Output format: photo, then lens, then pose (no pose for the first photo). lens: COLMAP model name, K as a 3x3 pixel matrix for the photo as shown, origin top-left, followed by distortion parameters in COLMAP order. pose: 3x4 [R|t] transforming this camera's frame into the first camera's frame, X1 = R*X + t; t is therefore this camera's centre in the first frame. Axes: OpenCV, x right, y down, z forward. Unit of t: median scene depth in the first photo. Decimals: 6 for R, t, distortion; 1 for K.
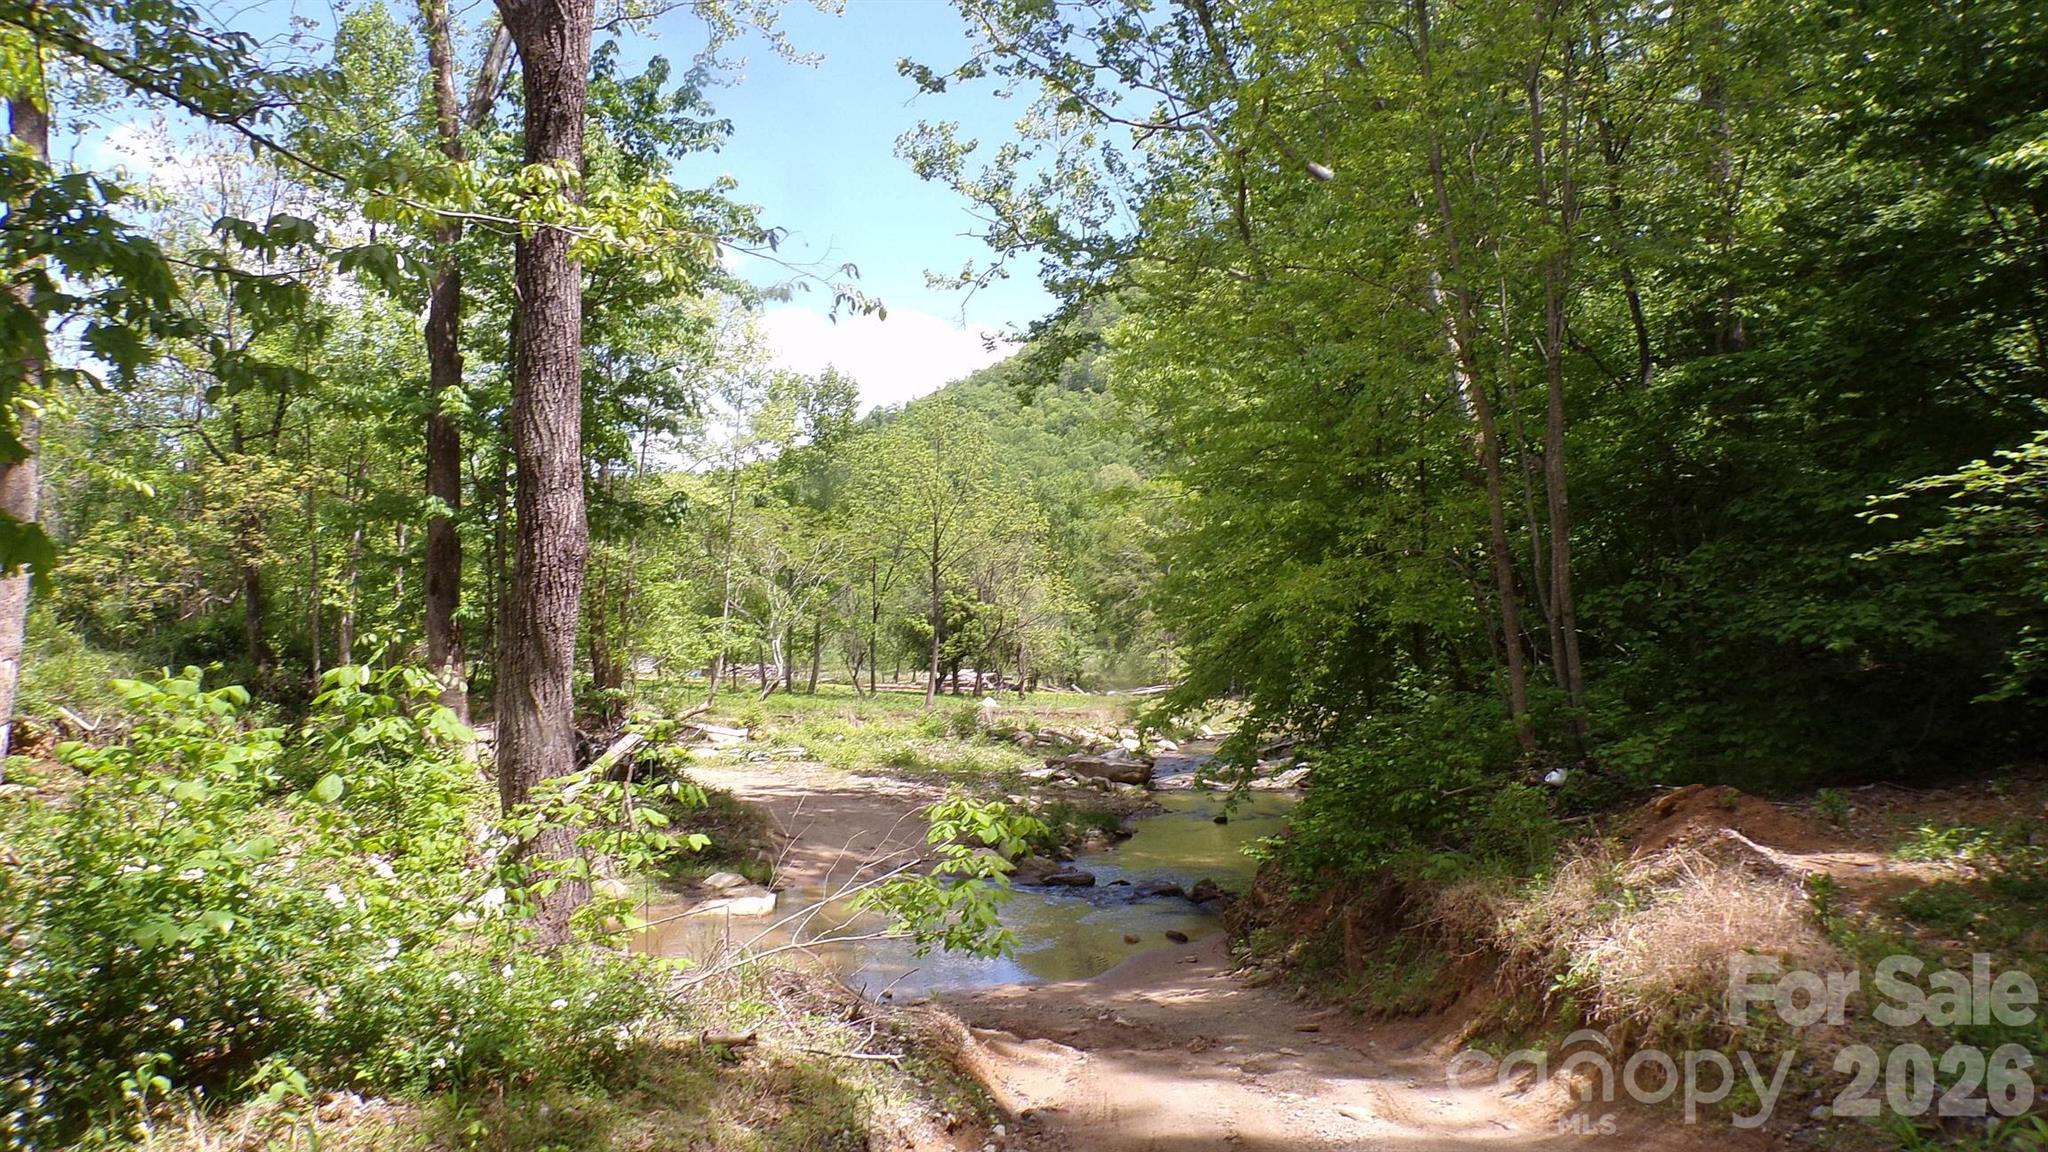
lens RADIAL K [[1439.4, 0, 1024.0], [0, 1439.4, 576.0], [0, 0, 1]] dist [-0.013794, 0.037723]
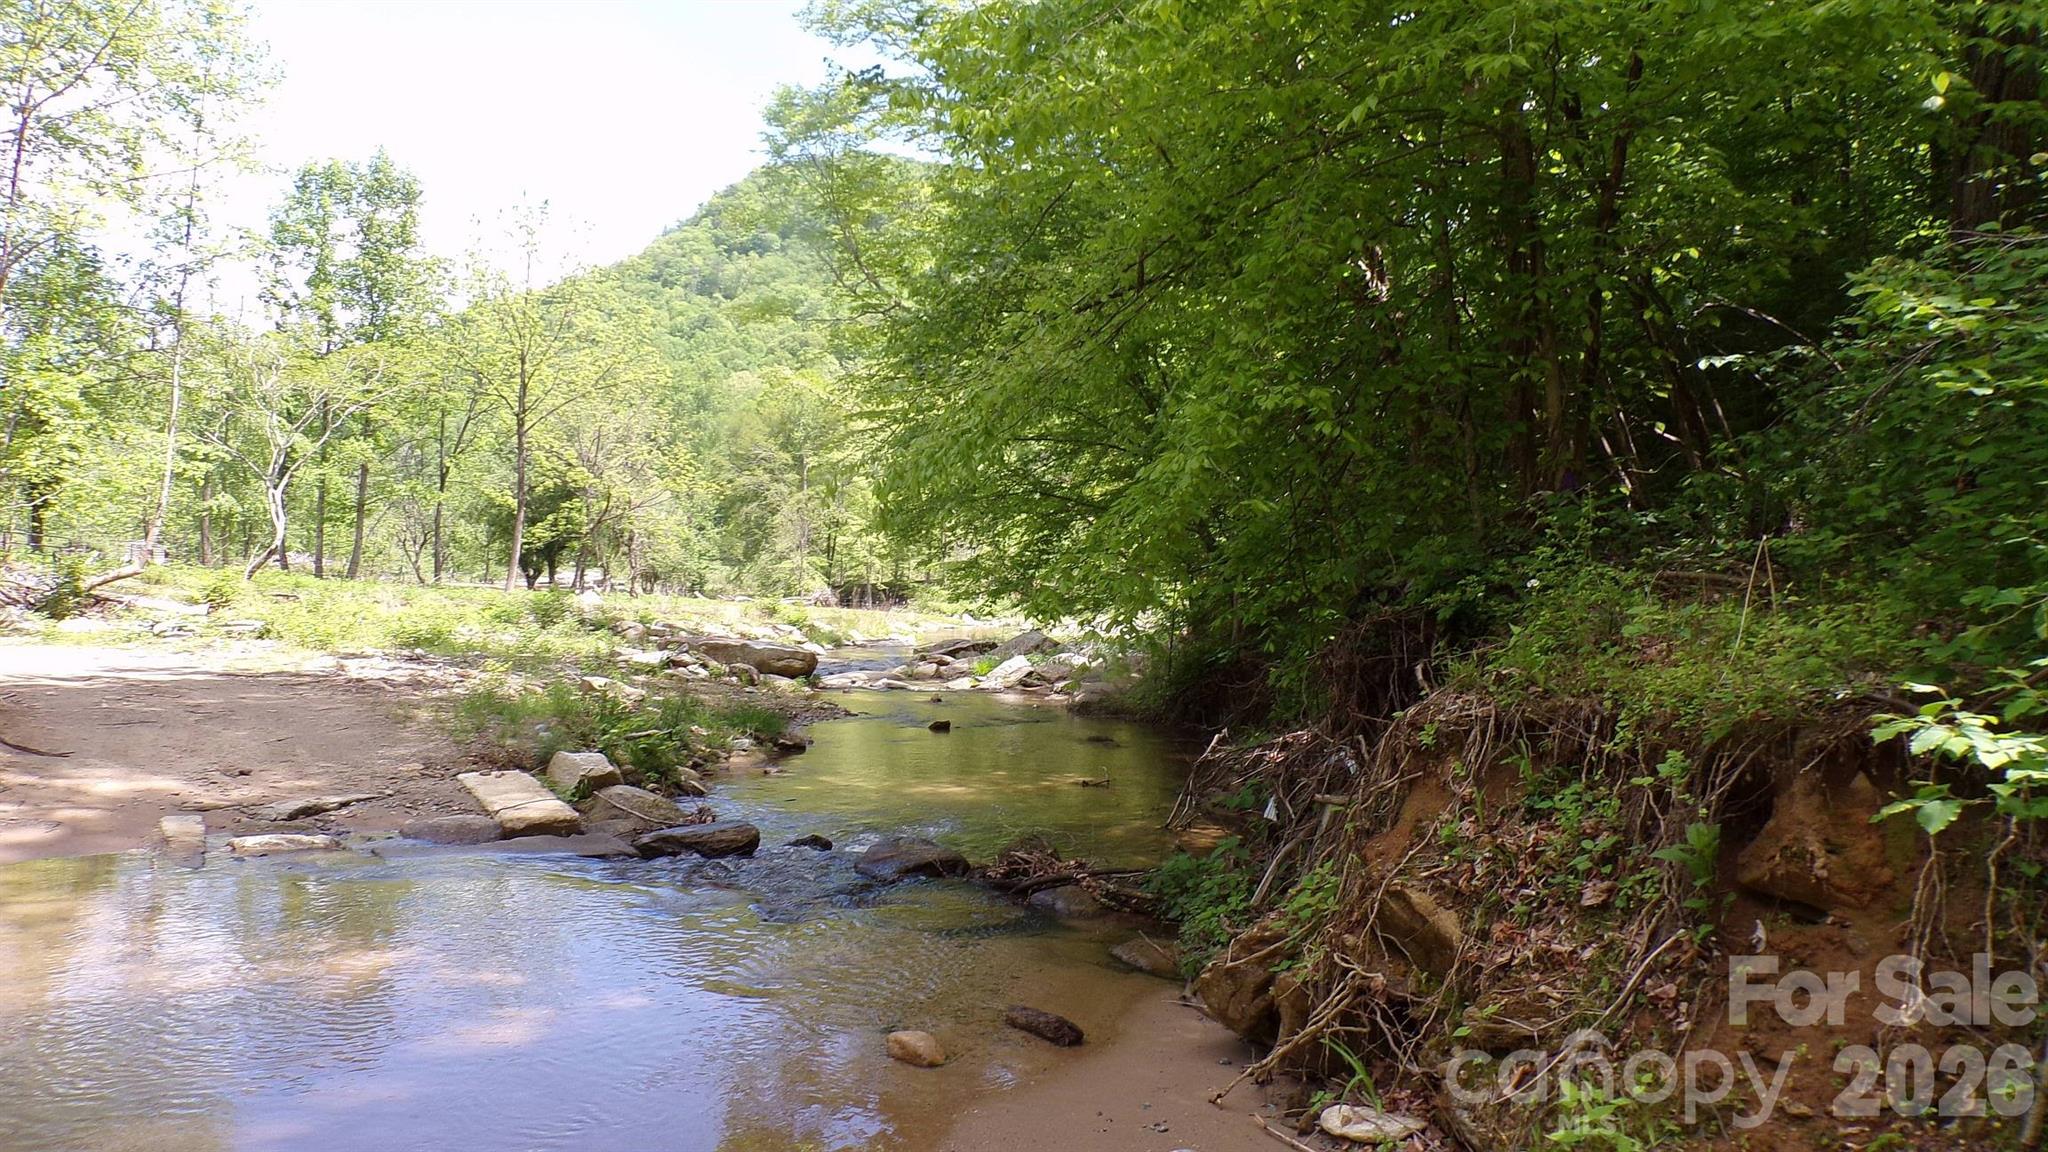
lens RADIAL K [[1439.4, 0, 1024.0], [0, 1439.4, 576.0], [0, 0, 1]] dist [-0.013794, 0.037723]
pose [[0.966234, 0.023009, 0.256636, 0.003855], [-0.035851, 0.998322, 0.045474, 0.032602], [-0.255159, -0.053139, 0.965438, 0.168550]]
